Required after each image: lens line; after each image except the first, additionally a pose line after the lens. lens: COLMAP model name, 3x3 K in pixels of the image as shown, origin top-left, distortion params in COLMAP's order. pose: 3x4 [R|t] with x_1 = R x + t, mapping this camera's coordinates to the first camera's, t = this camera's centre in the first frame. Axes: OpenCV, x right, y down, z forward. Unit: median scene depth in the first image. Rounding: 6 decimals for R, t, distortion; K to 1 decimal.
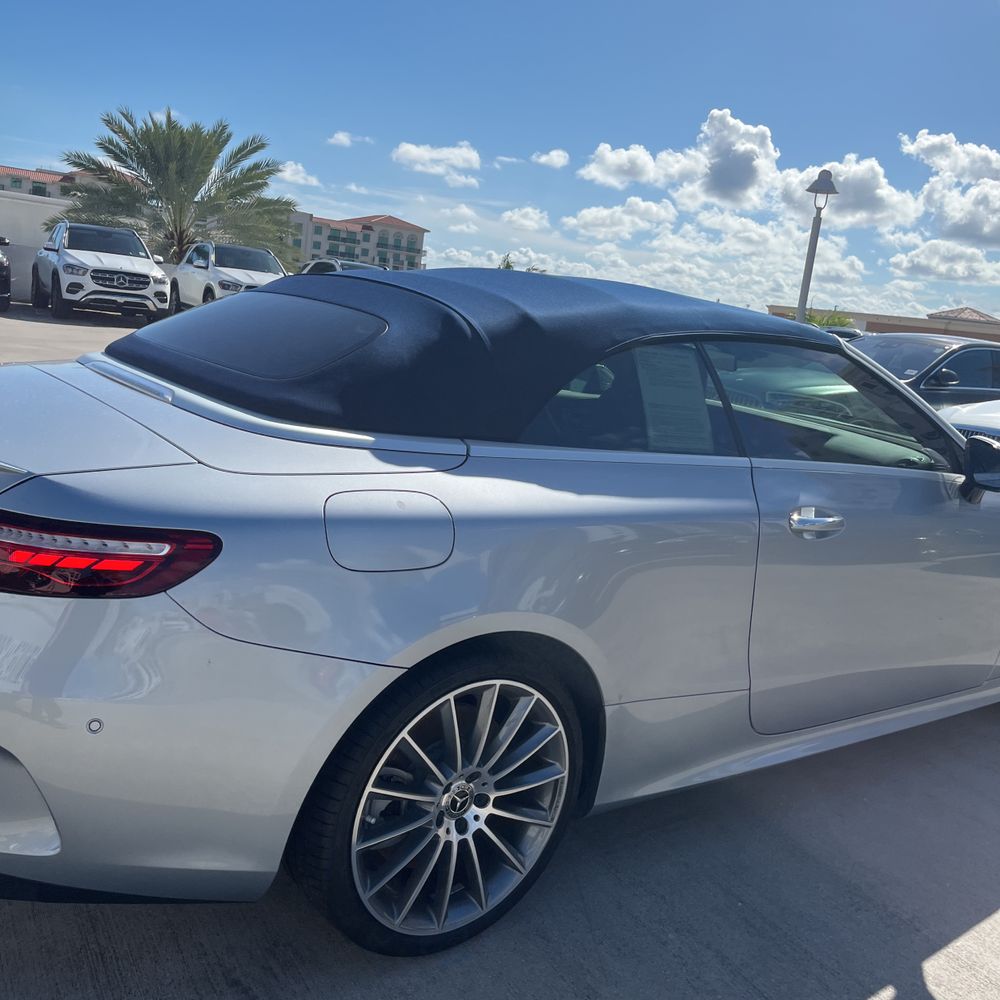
lens RADIAL K [[1020.9, 0, 508.2], [0, 1020.9, 502.7], [0, 0, 1]] dist [0.026201, 0.000000]
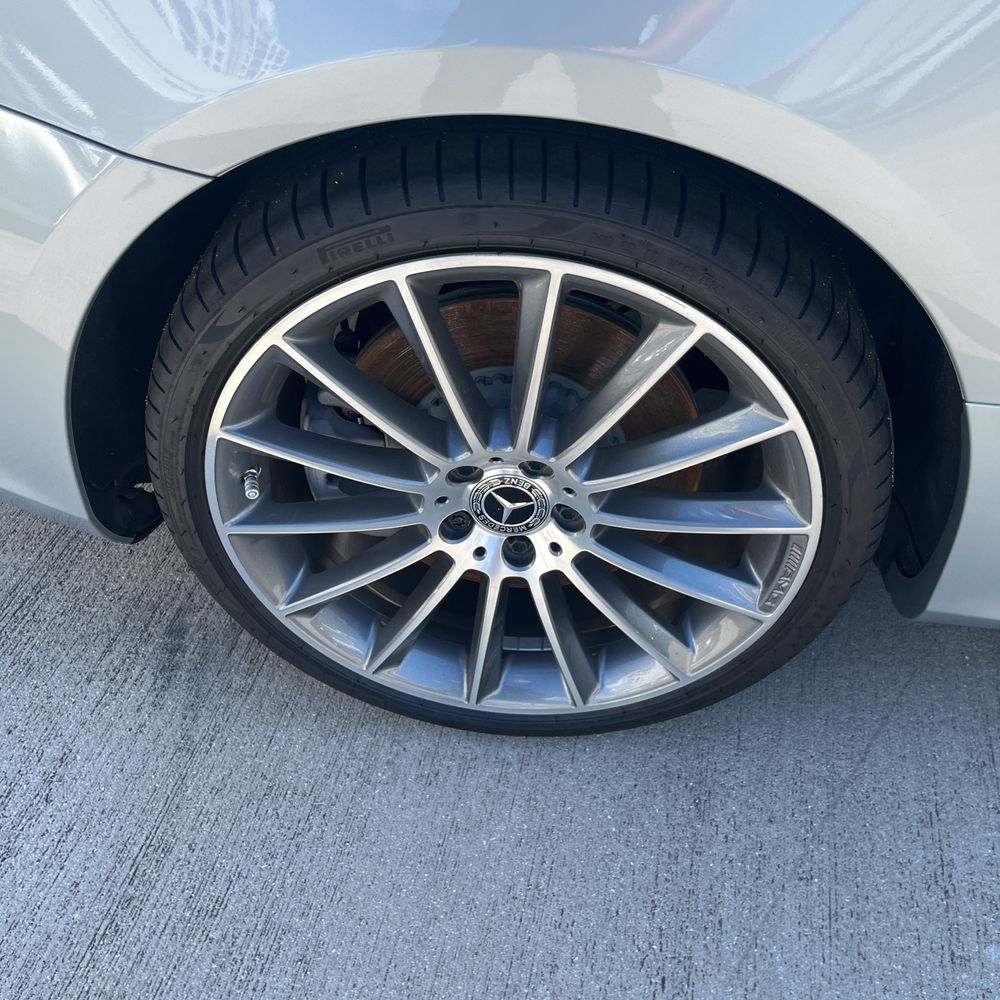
lens RADIAL K [[1020.9, 0, 504.4], [0, 1020.9, 493.3], [0, 0, 1]] dist [0.026201, 0.000000]
pose [[0.710004, 0.359889, -0.605289, 0.221537], [-0.037434, 0.877617, 0.477898, 0.070924], [0.703202, -0.316651, 0.636583, 0.709963]]
